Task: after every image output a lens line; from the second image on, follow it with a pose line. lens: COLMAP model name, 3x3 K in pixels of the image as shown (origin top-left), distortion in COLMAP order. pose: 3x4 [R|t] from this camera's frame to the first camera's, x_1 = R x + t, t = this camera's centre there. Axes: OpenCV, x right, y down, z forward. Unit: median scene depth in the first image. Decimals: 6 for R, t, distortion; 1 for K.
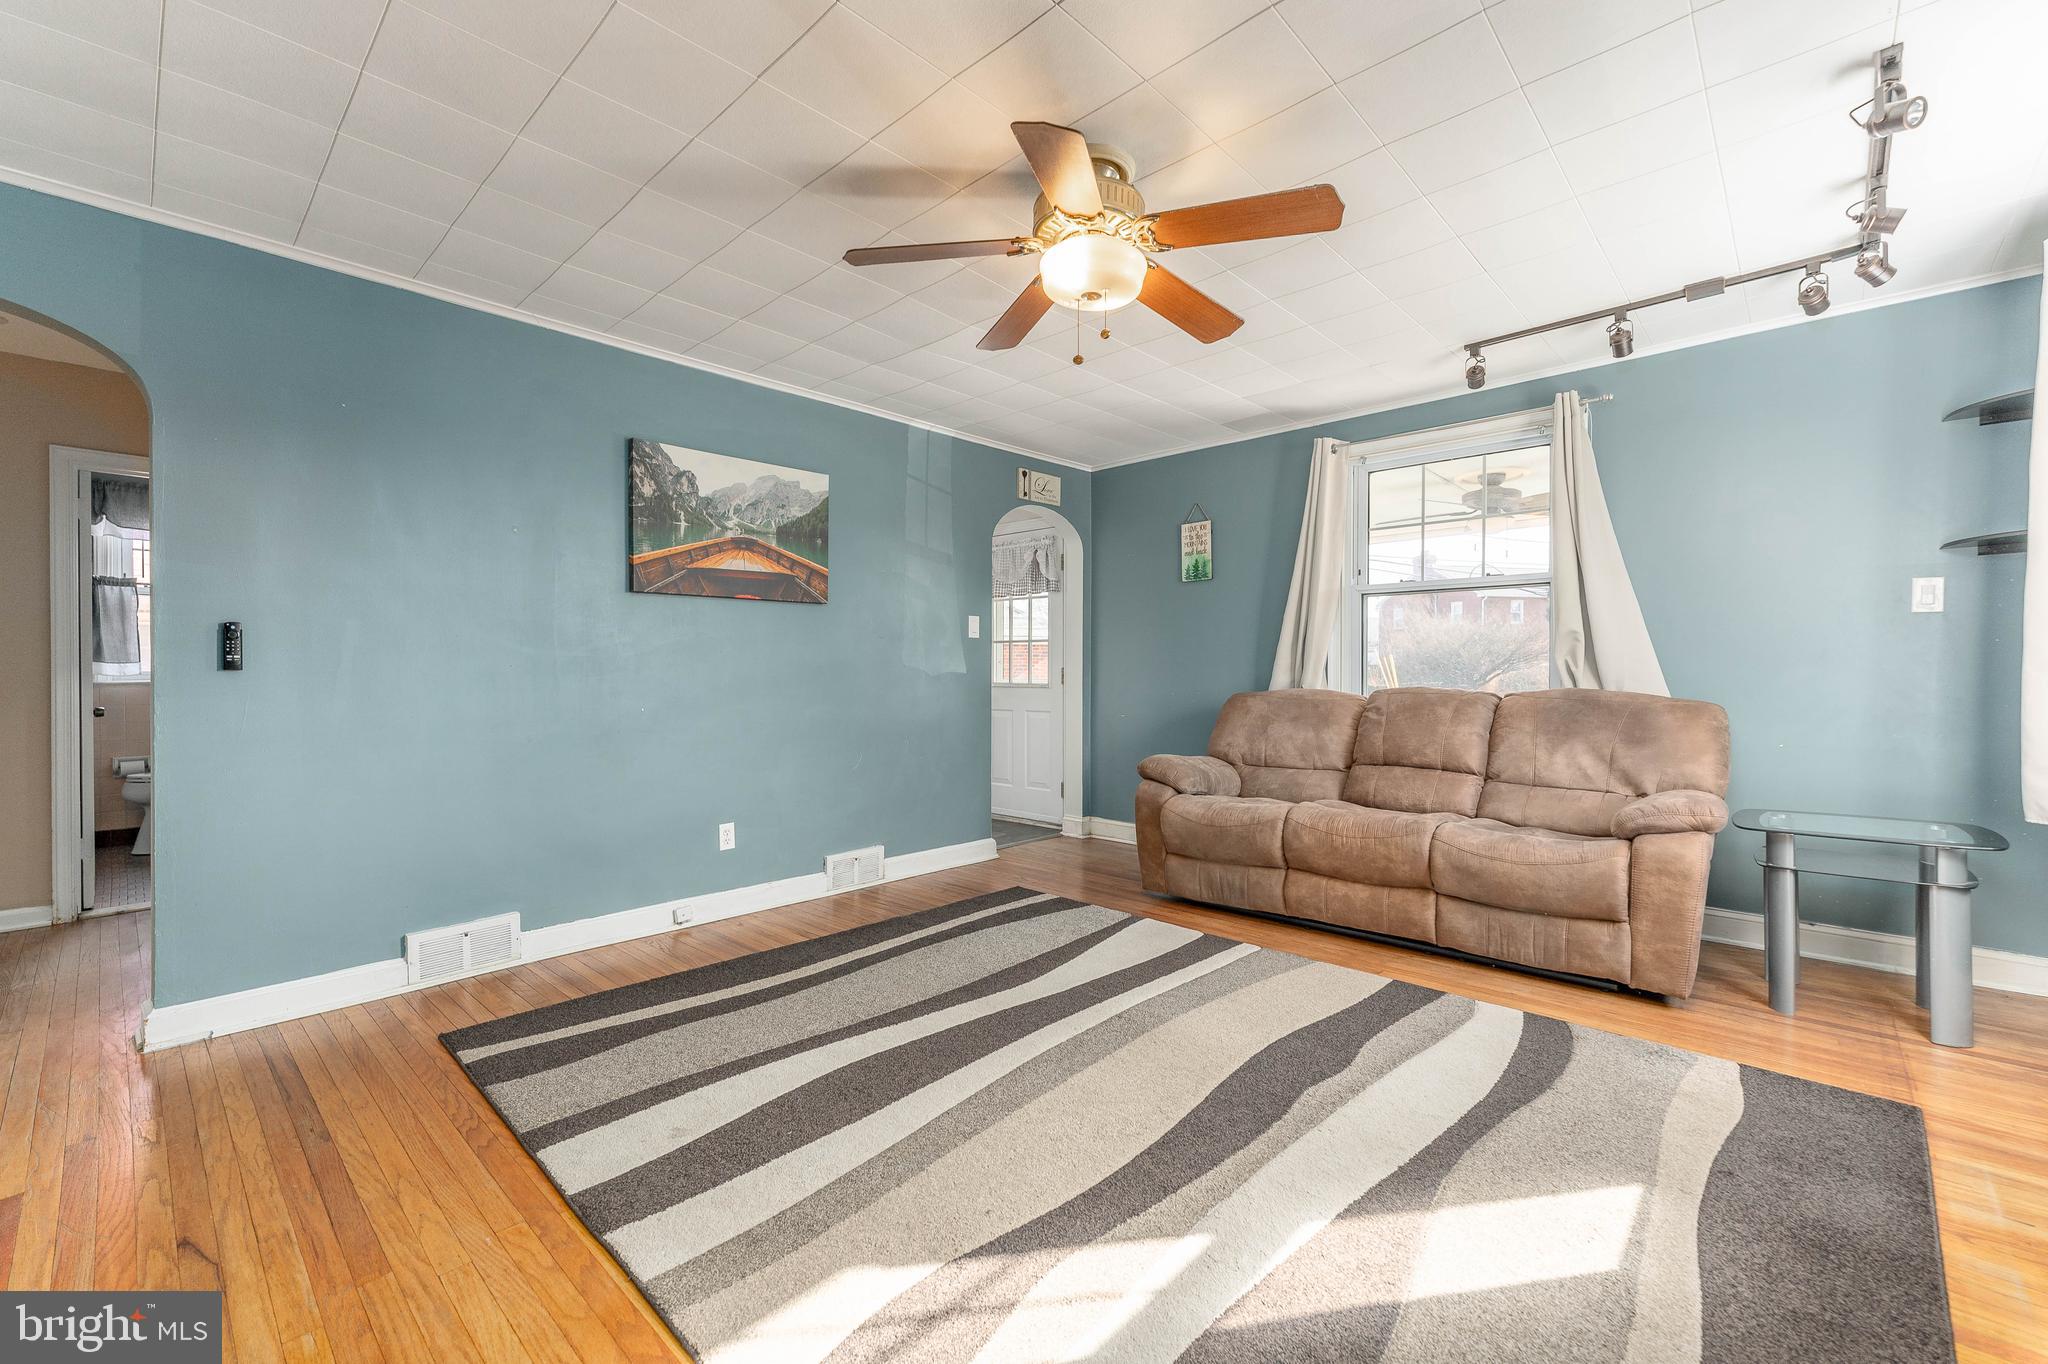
lens RADIAL K [[840.4, 0, 1012.3], [0, 840.4, 696.1], [0, 0, 1]] dist [-0.000010, 0.000268]
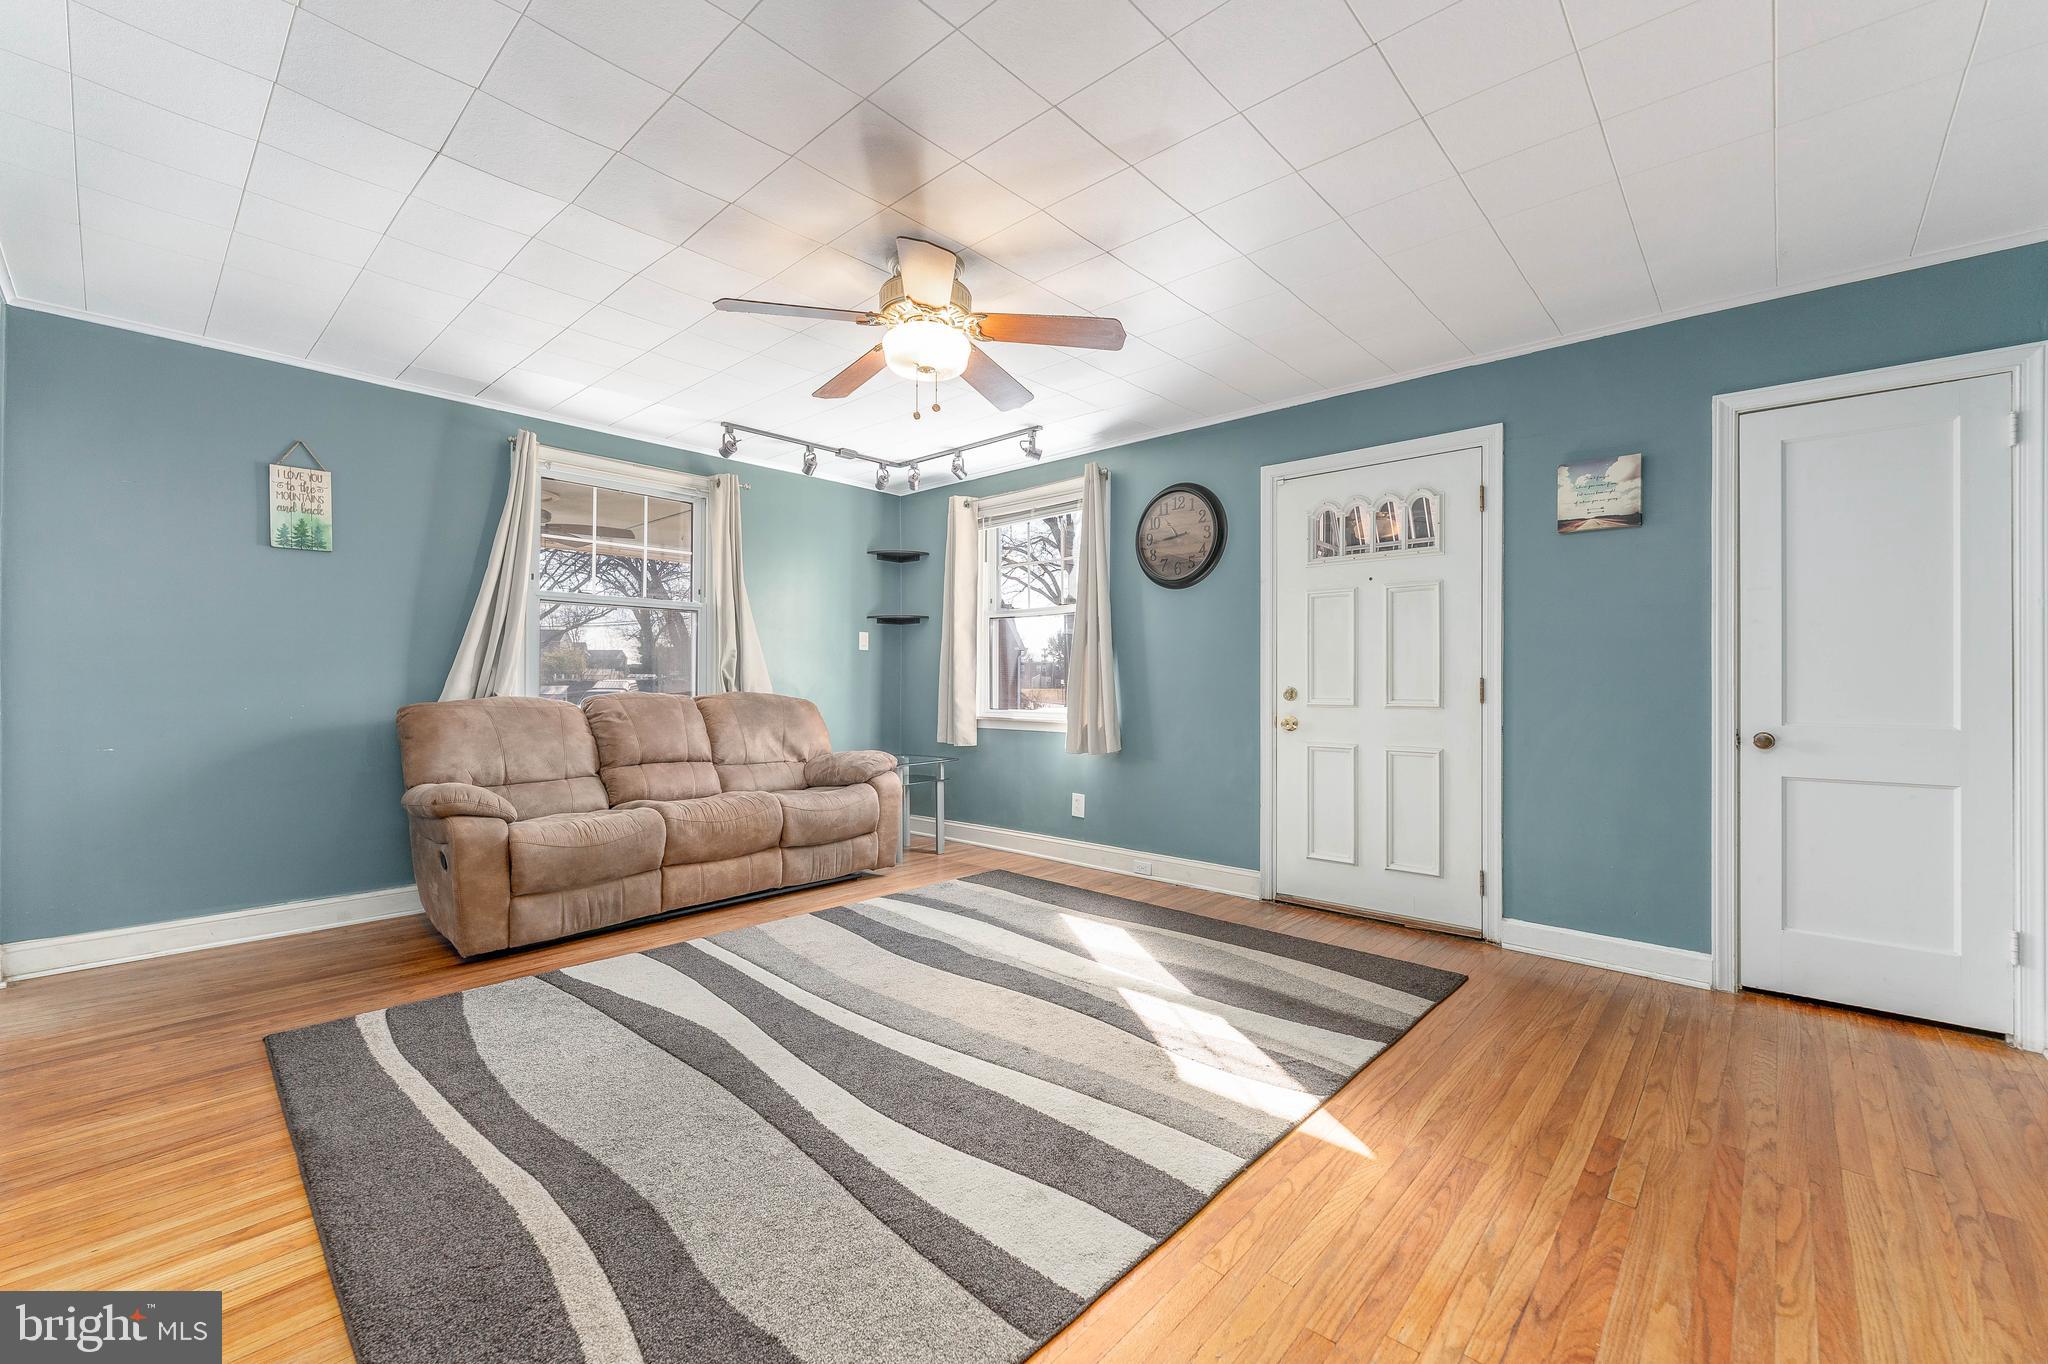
lens RADIAL K [[840.4, 0, 1012.3], [0, 840.4, 696.1], [0, 0, 1]] dist [-0.000010, 0.000268]
pose [[-0.015073, -0.016584, 0.999749, -0.717604], [0.022466, 0.999604, 0.016921, -0.015200], [-0.999634, 0.022715, -0.014694, 0.574776]]
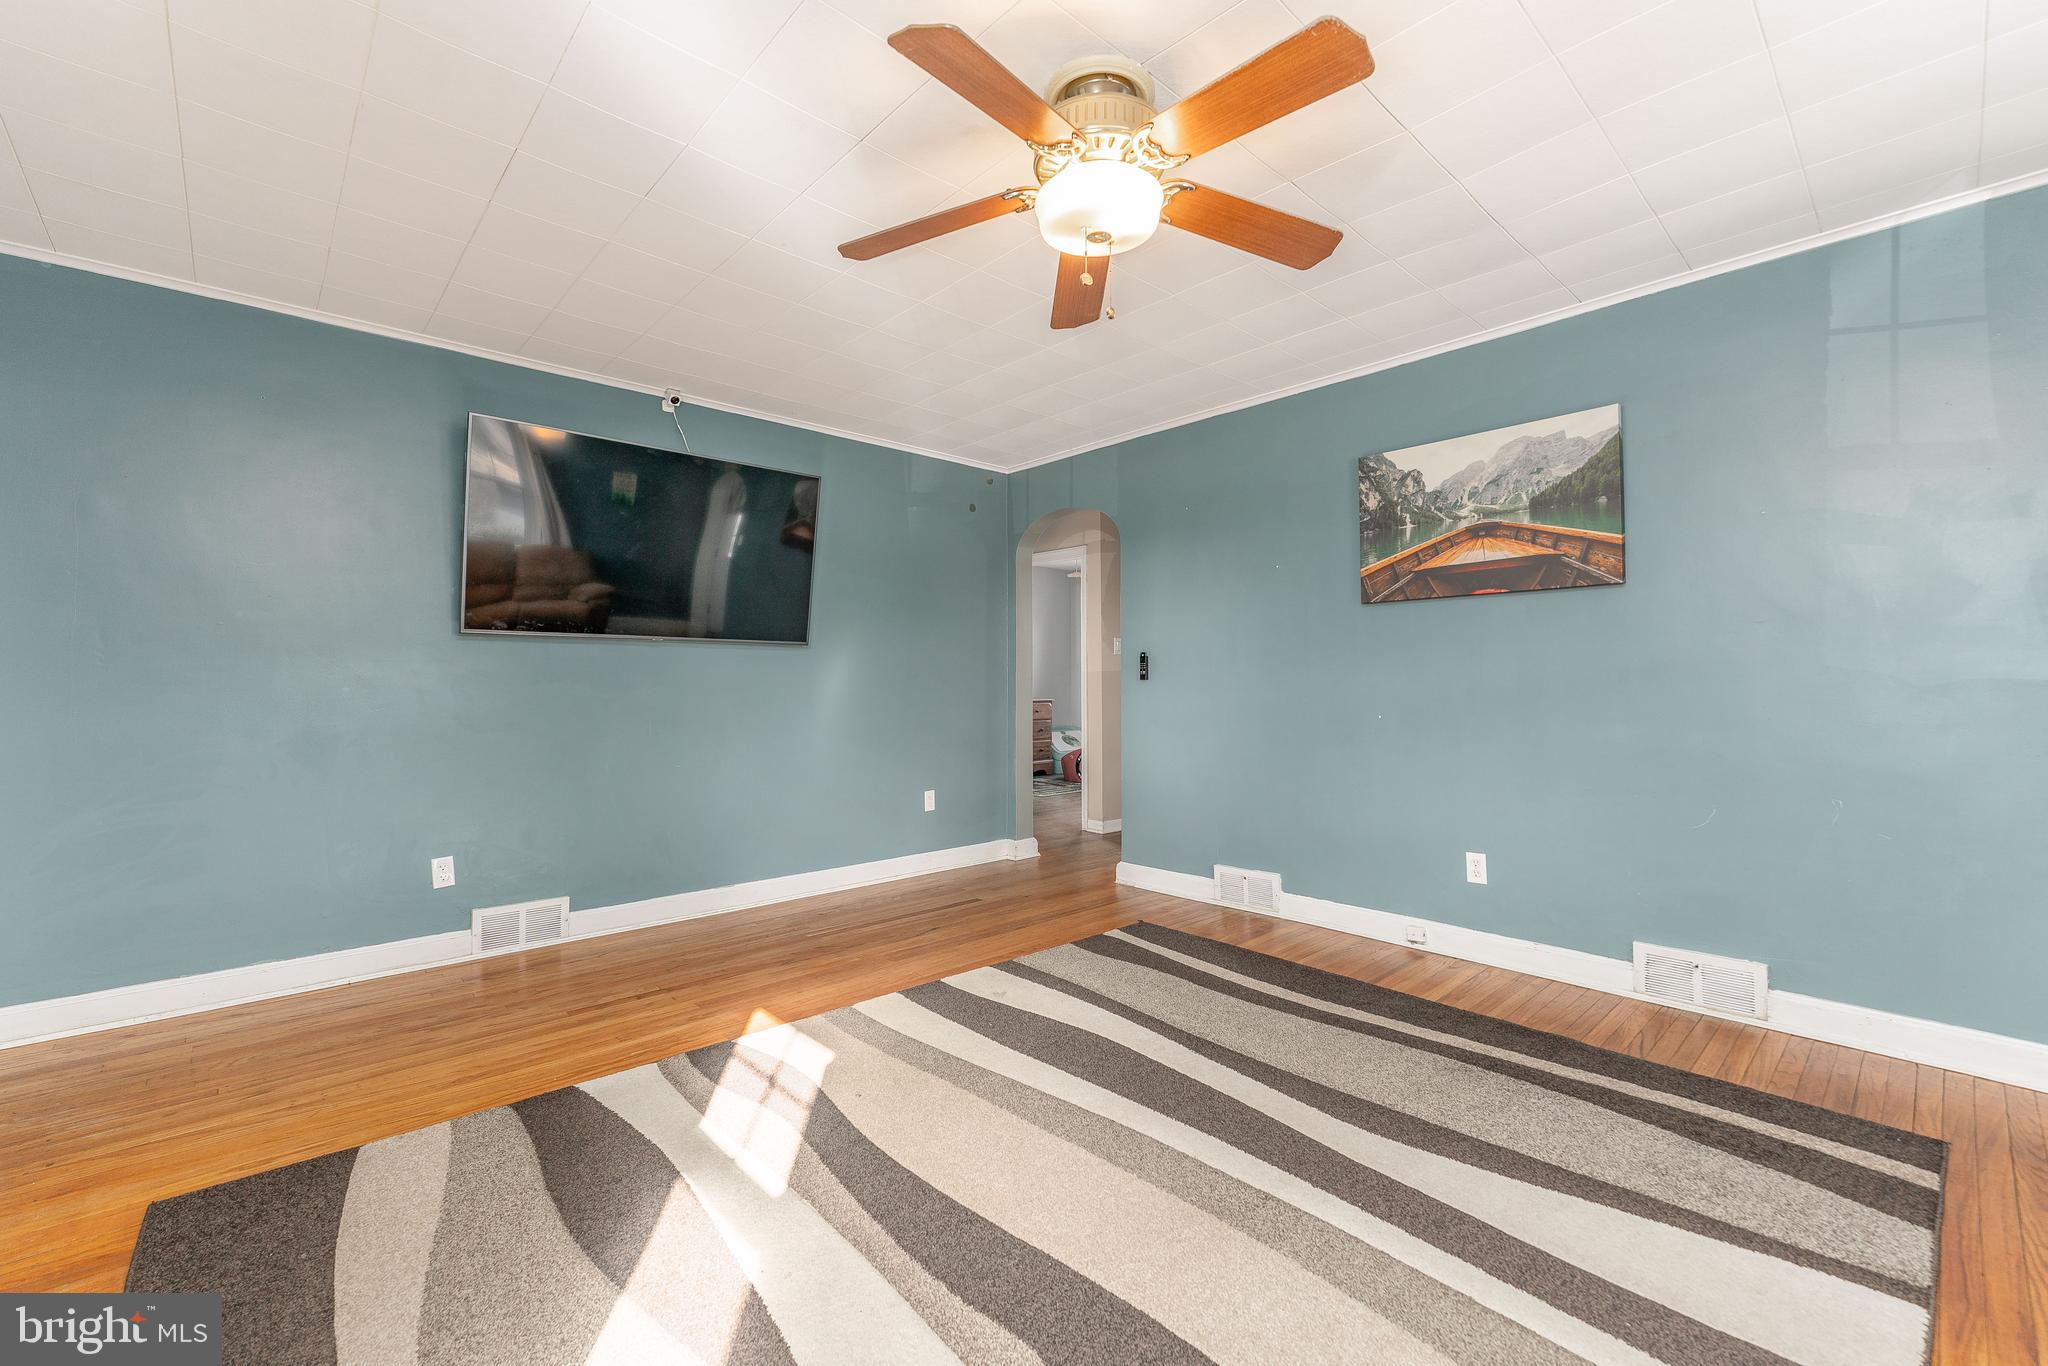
lens RADIAL K [[840.9, 0, 1033.6], [0, 840.9, 681.8], [0, 0, 1]] dist [-0.001346, -0.000083]
pose [[-0.054376, 0.000385, -0.998520, 0.600268], [-0.025161, 0.999682, 0.001755, -0.017430], [0.998203, 0.025219, -0.054349, 0.630842]]
